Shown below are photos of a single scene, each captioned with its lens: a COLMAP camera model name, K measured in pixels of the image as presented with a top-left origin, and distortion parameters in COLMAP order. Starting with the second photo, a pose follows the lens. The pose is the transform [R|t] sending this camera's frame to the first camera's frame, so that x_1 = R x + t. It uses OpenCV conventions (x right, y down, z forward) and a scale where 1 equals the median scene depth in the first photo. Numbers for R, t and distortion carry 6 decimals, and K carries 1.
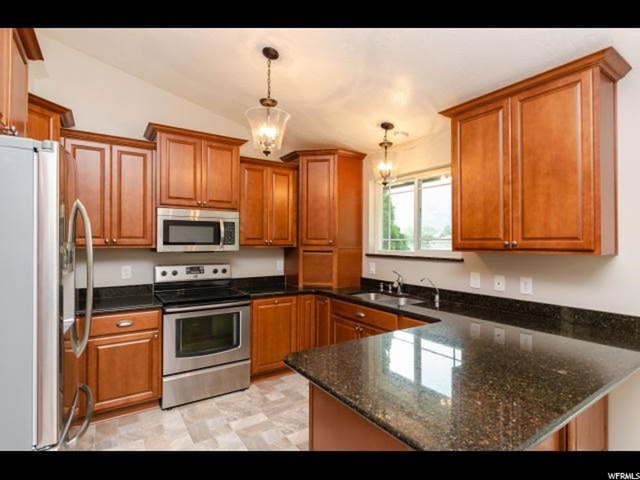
lens RADIAL K [[325.6, 0, 322.3], [0, 325.6, 241.5], [0, 0, 1]] dist [0.002738, -0.000701]
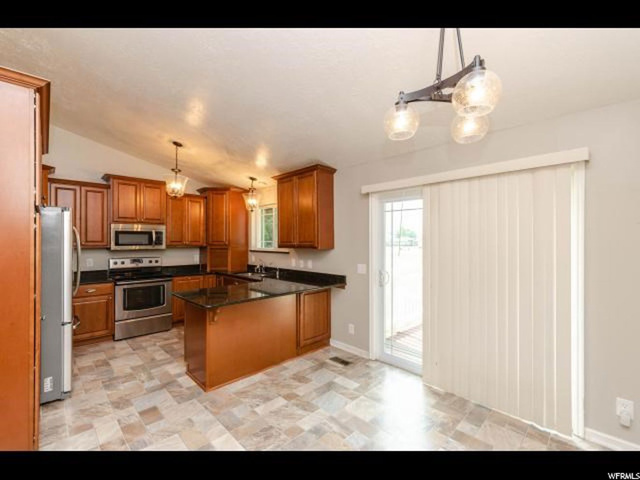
lens RADIAL K [[282.9, 0, 320.2], [0, 282.9, 240.2], [0, 0, 1]] dist [-0.003097, 0.000098]
pose [[0.984499, -0.003071, 0.175363, 0.301032], [0.003248, 0.999994, -0.000717, -0.013240], [-0.175360, 0.001276, 0.984504, -0.623967]]
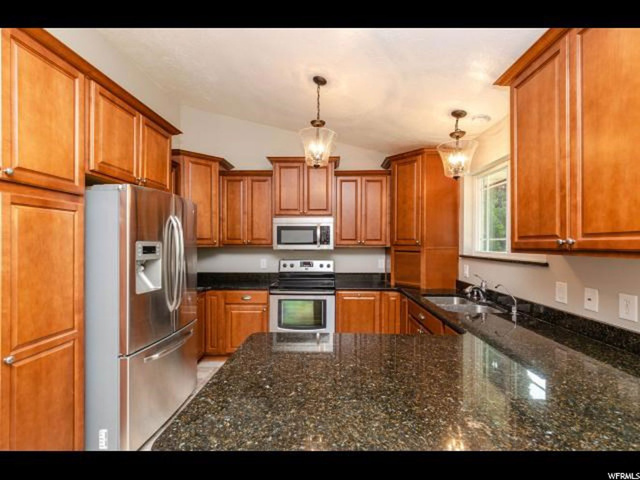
lens RADIAL K [[282.9, 0, 324.2], [0, 282.9, 244.3], [0, 0, 1]] dist [-0.003097, 0.000098]
pose [[0.815890, 0.001734, -0.578205, 0.363039], [0.000481, 0.999993, 0.003678, 0.005825], [0.578207, -0.003279, 0.815883, 0.146317]]
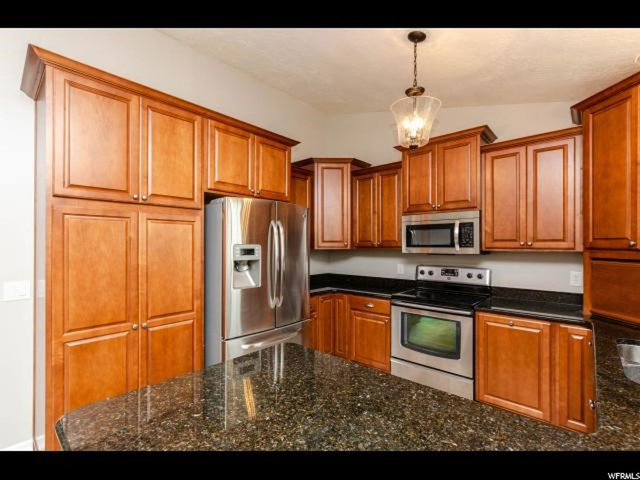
lens RADIAL K [[300.0, 0, 318.3], [0, 300.0, 244.7], [0, 0, 1]] dist [-0.001037, -0.001505]
pose [[0.247105, -0.001949, -0.968987, 0.476330], [0.001660, 0.999997, -0.001588, 0.003598], [0.968987, -0.001216, 0.247108, 0.432392]]
